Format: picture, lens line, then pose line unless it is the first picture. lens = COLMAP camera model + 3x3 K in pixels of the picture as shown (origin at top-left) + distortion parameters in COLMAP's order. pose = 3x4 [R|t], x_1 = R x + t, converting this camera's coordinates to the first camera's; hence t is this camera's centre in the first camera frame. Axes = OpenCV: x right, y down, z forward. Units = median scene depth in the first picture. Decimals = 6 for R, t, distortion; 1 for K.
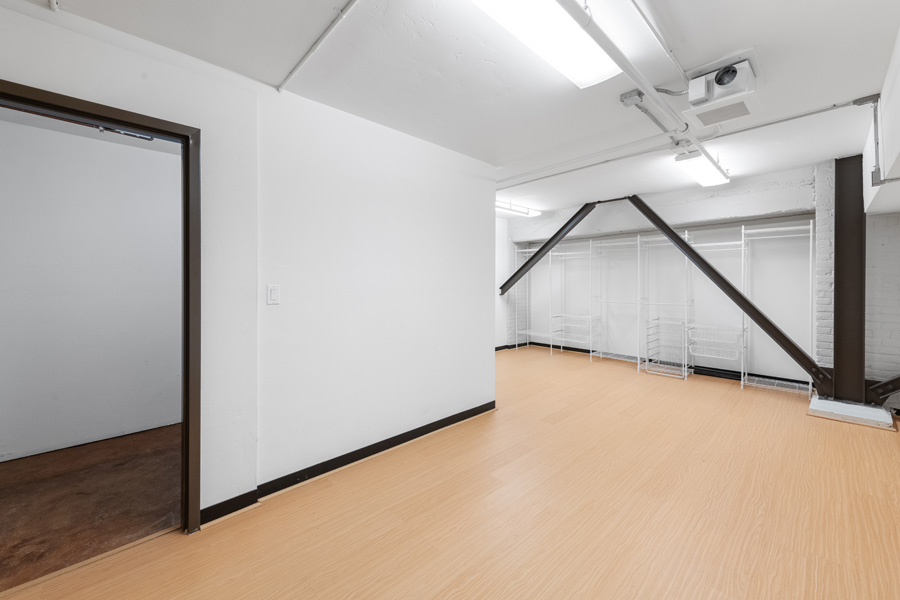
lens RADIAL K [[356.3, 0, 453.5], [0, 356.3, 287.2], [0, 0, 1]] dist [0.010586, -0.004409]
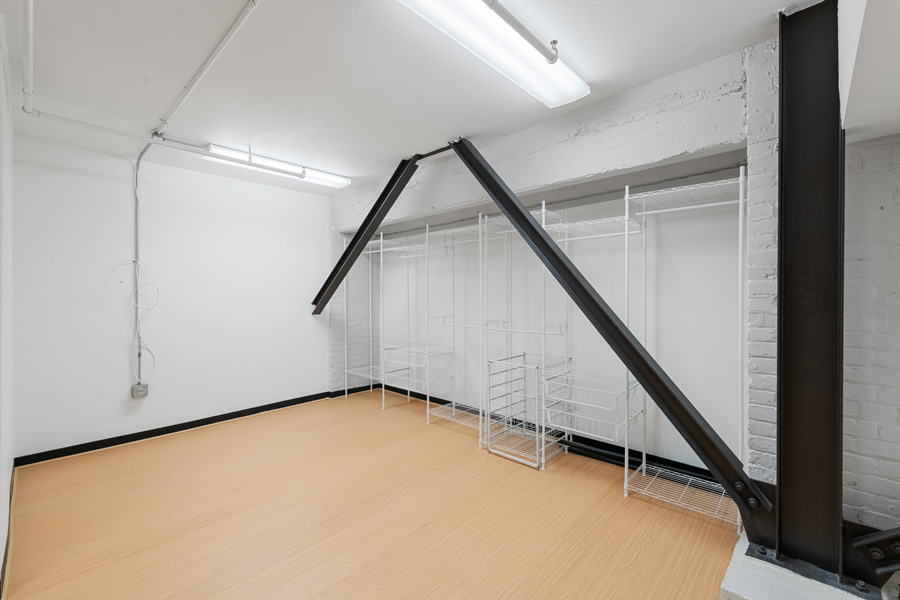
lens RADIAL K [[390.0, 0, 450.0], [0, 390.0, 300.0], [0, 0, 1]] dist [0.007687, -0.000431]
pose [[0.998534, -0.000585, 0.054119, 0.568710], [0.000531, 0.999999, 0.001007, -0.007059], [-0.054119, -0.000977, 0.998534, 0.483850]]
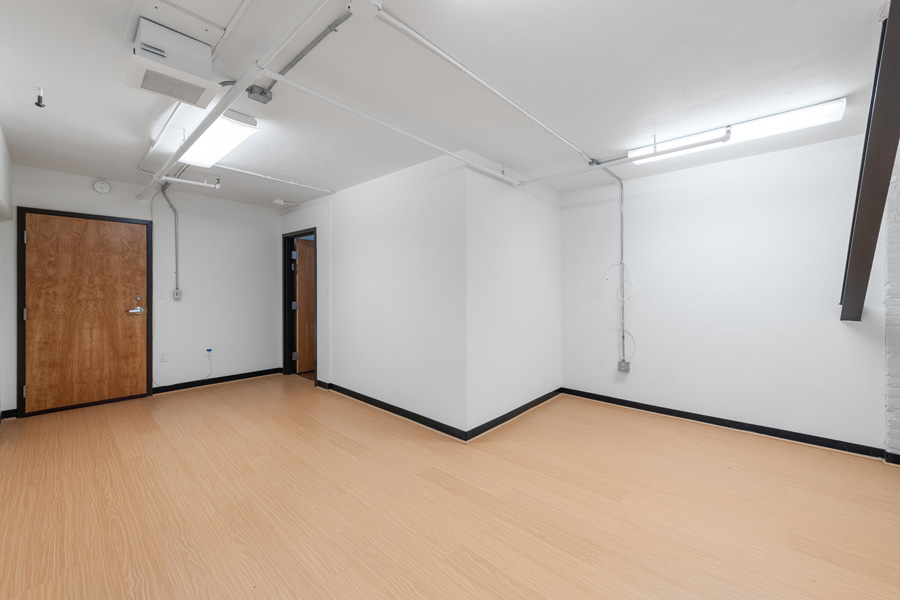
lens RADIAL K [[356.3, 0, 453.5], [0, 356.3, 287.2], [0, 0, 1]] dist [0.010586, -0.004409]
pose [[0.066218, -0.002702, -0.997802, 0.882374], [-0.016803, 0.999852, -0.003822, -0.011642], [0.997664, 0.017019, 0.066163, 0.859355]]
